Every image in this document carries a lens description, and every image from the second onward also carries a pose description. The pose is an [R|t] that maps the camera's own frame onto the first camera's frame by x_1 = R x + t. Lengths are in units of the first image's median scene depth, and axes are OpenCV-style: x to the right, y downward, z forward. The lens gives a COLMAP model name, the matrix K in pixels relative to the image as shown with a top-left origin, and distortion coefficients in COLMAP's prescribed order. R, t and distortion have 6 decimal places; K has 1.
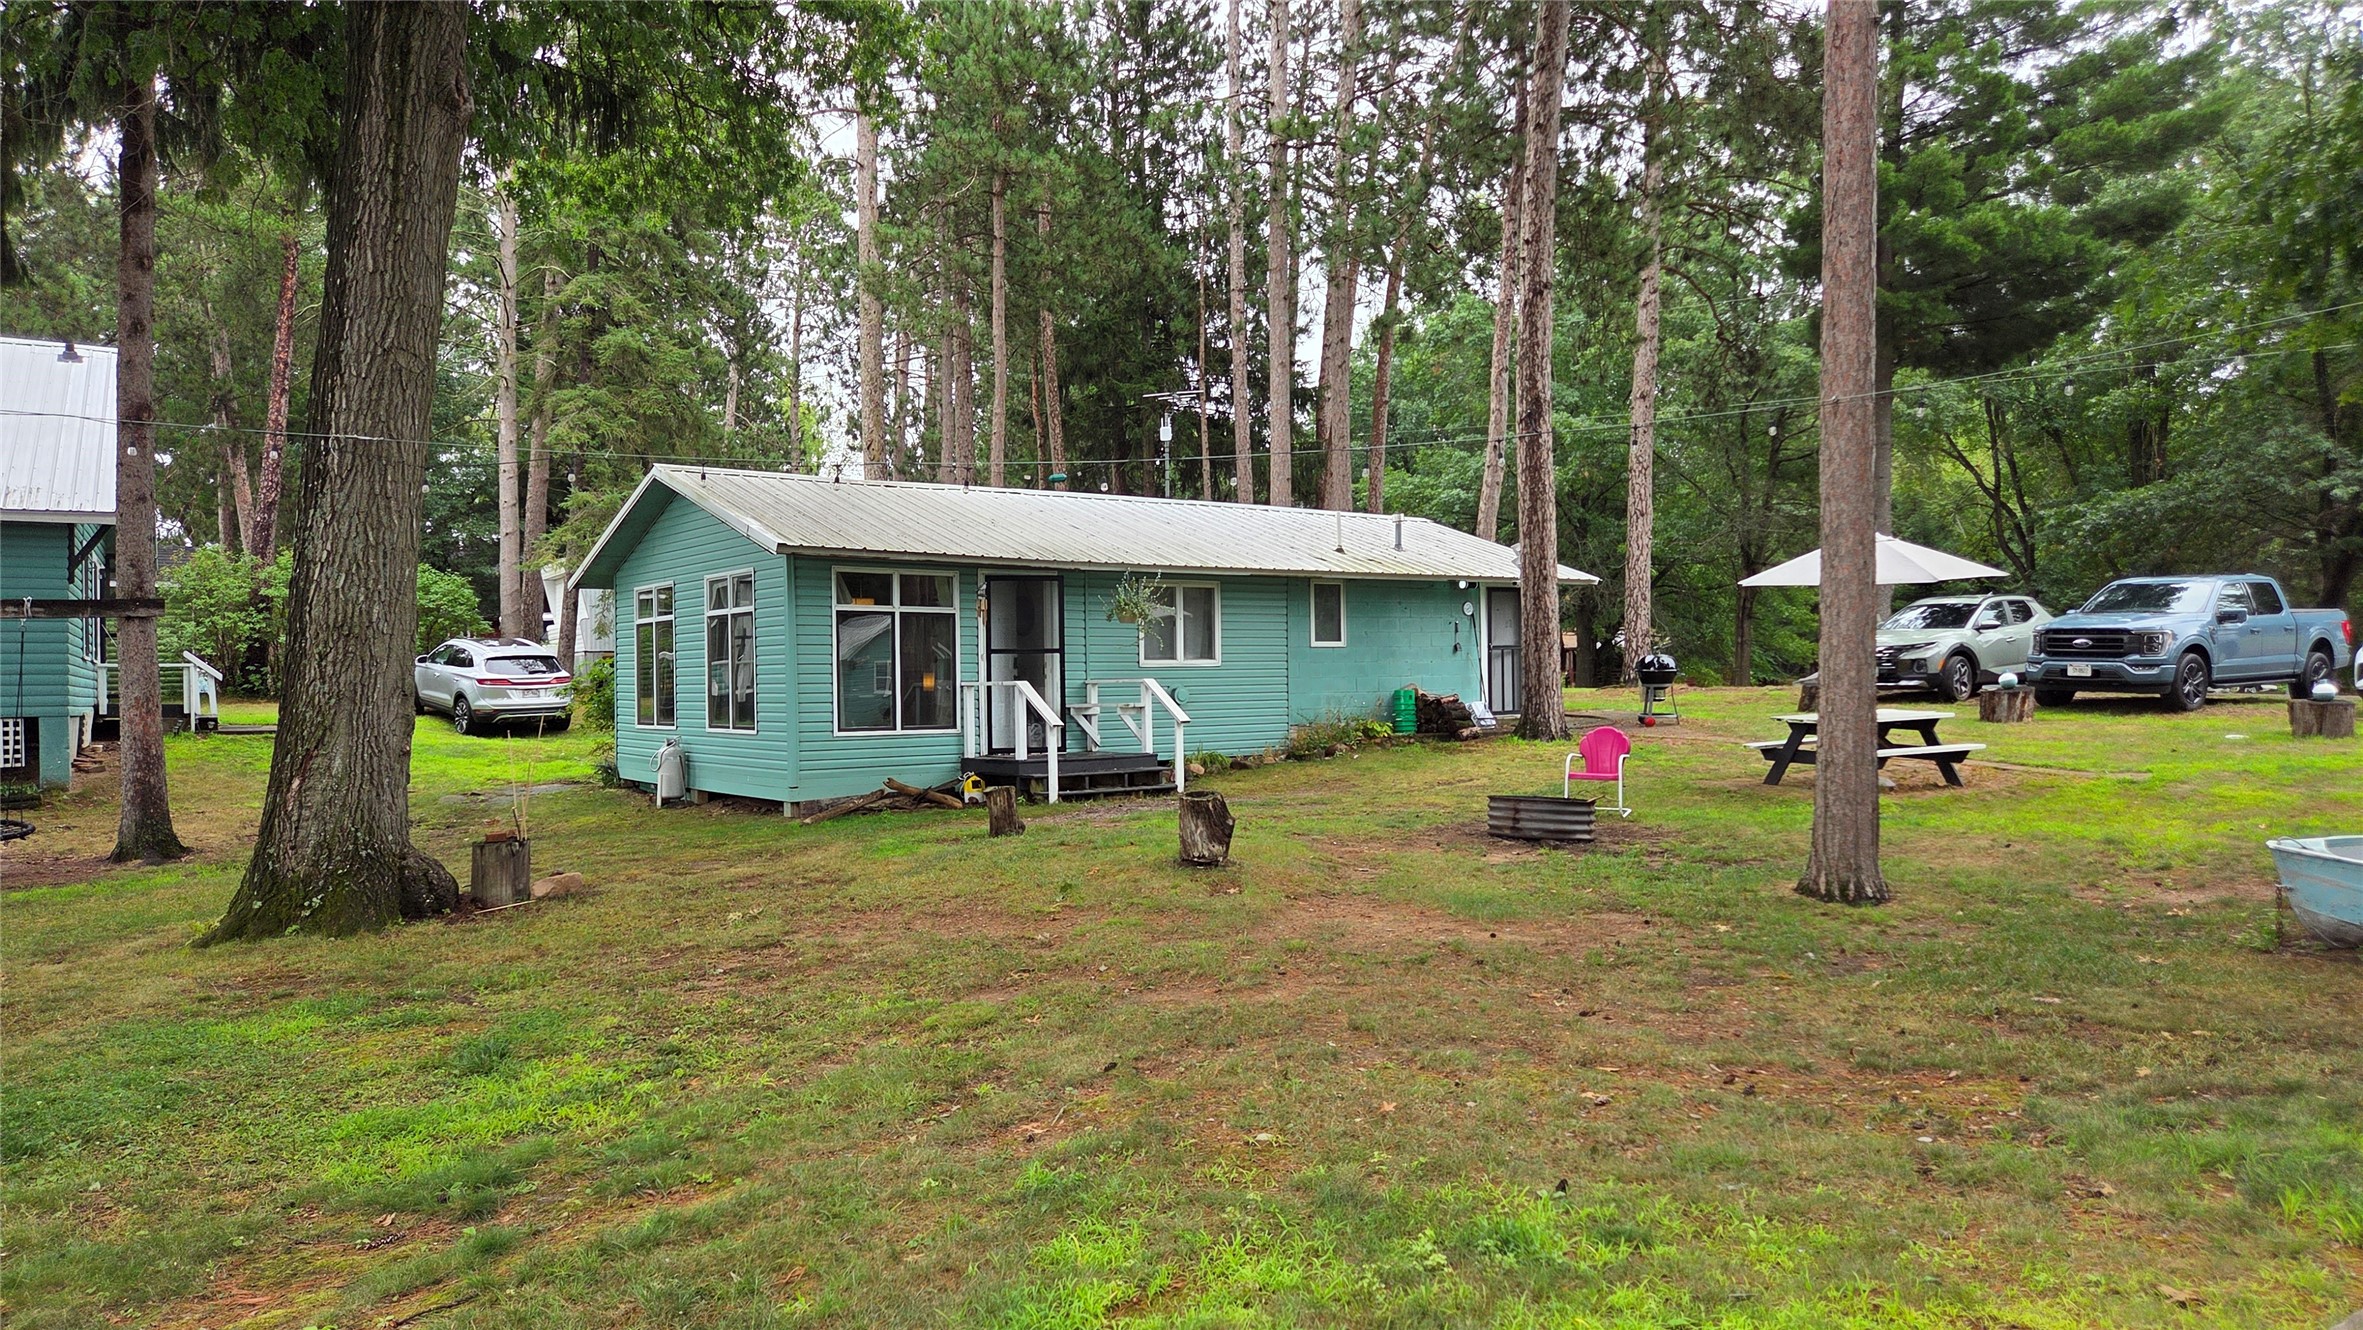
lens RADIAL K [[1505.3, 0, 1181.8], [0, 1505.3, 670.4], [0, 0, 1]] dist [0.038616, -0.001721]
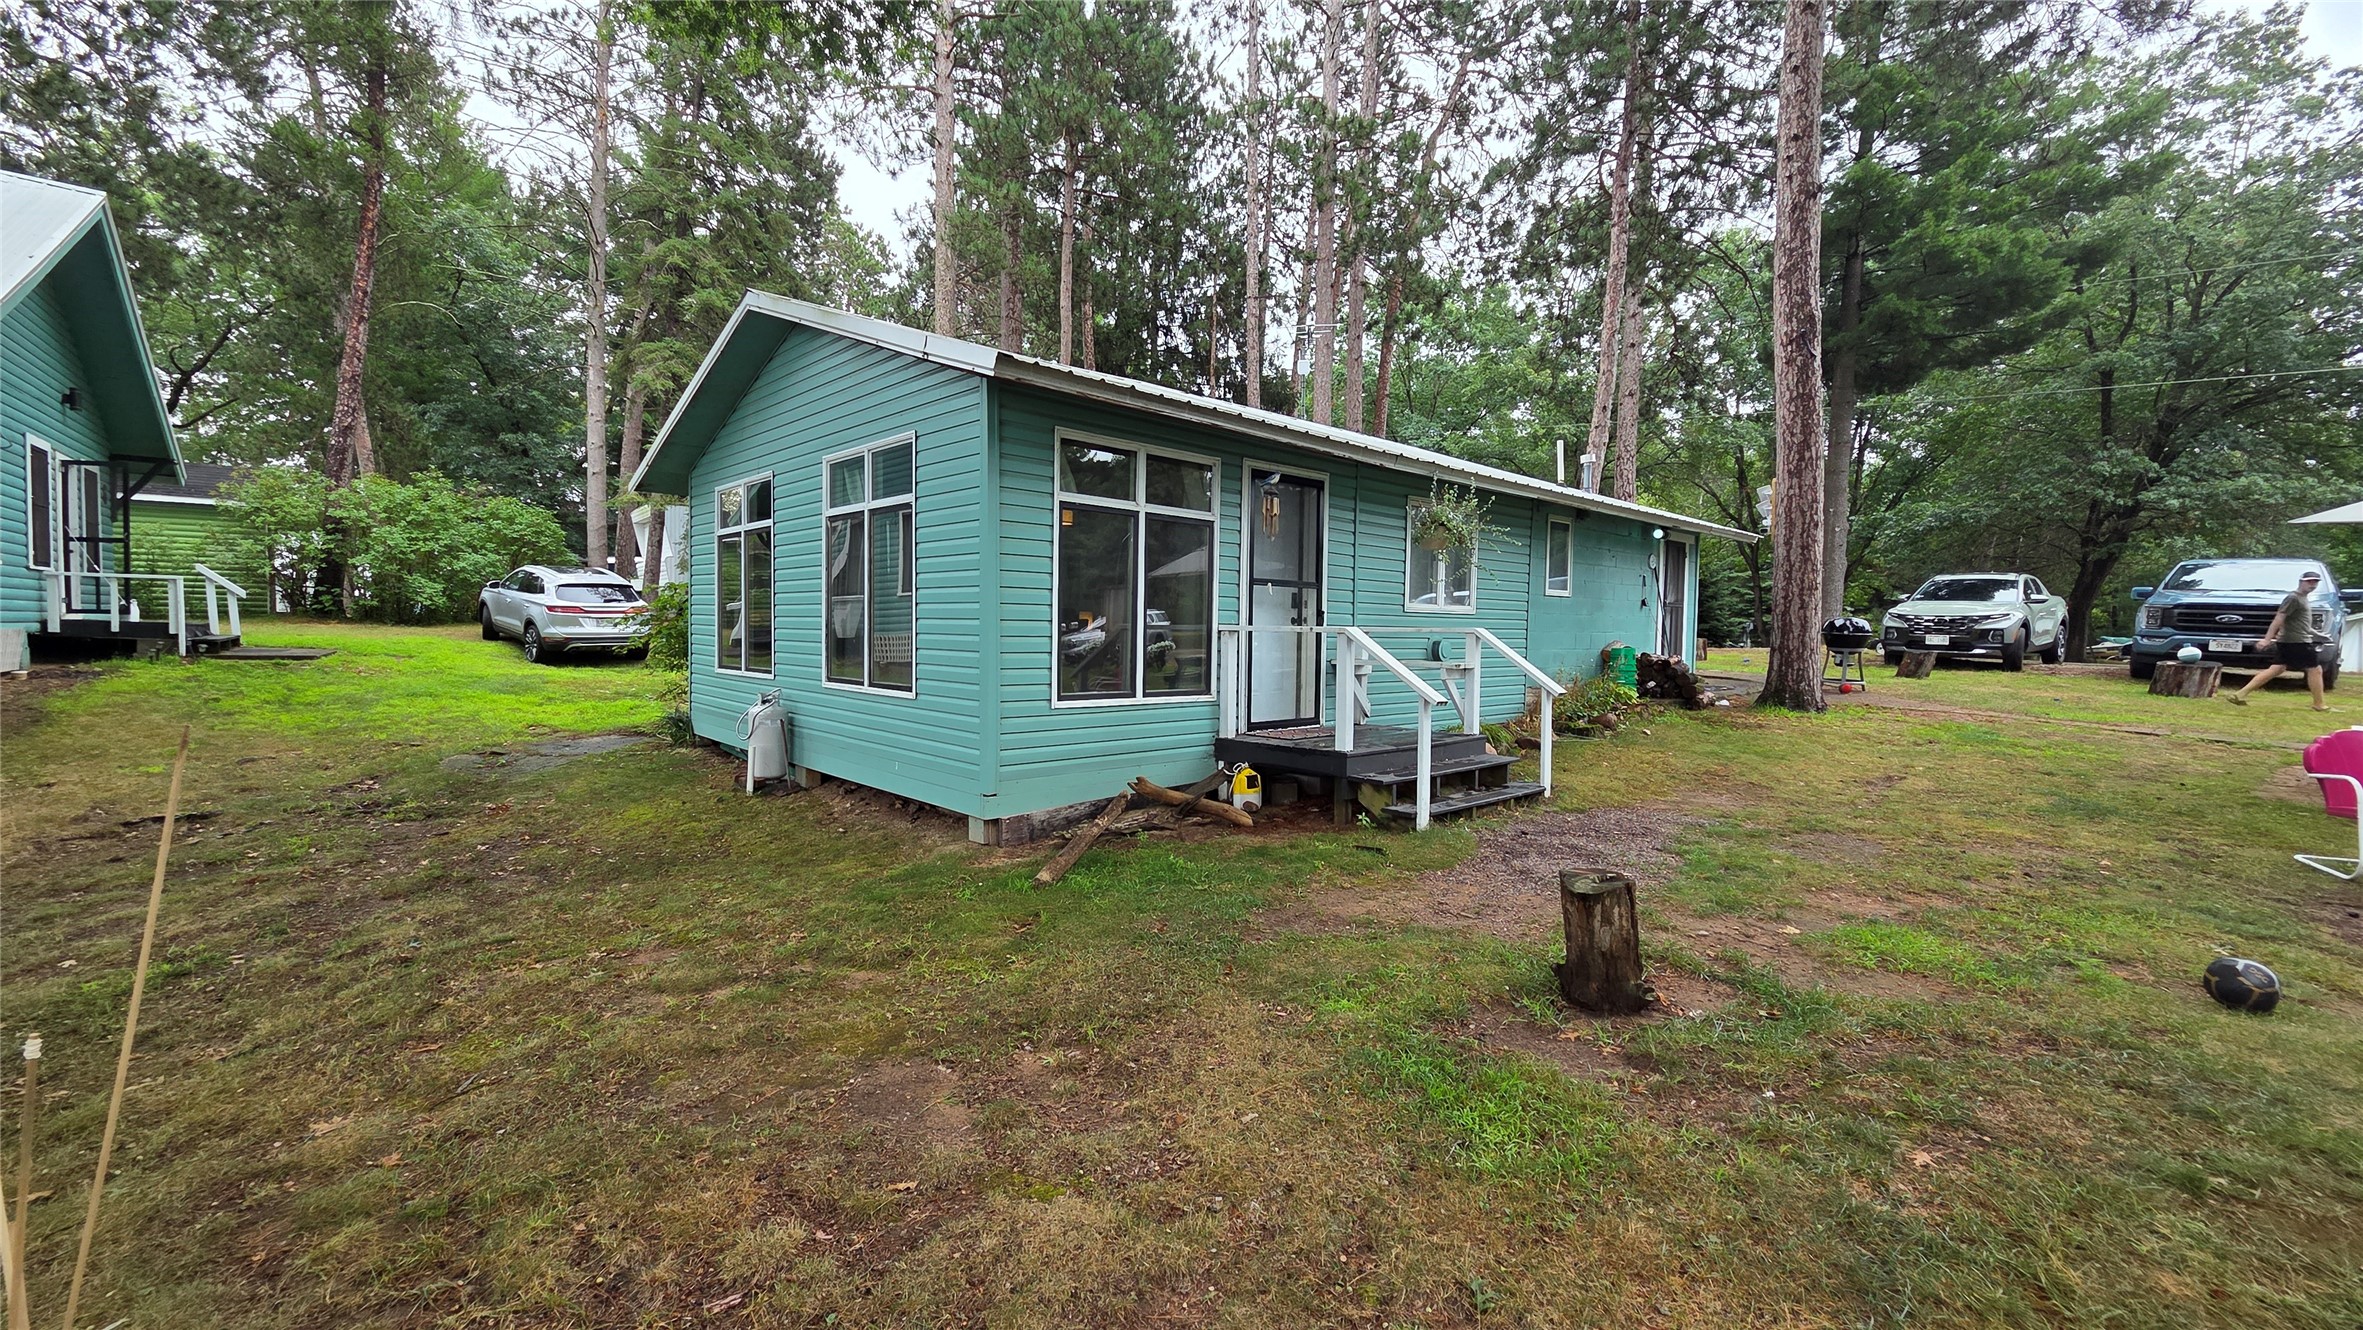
lens RADIAL K [[961.2, 0, 1180.9], [0, 961.2, 666.0], [0, 0, 1]] dist [-0.000426, 0.000185]
pose [[0.994217, 0.025248, 0.104376, -0.164066], [-0.030034, 0.998556, 0.044539, 0.005916], [-0.103101, -0.047417, 0.993540, 0.454706]]
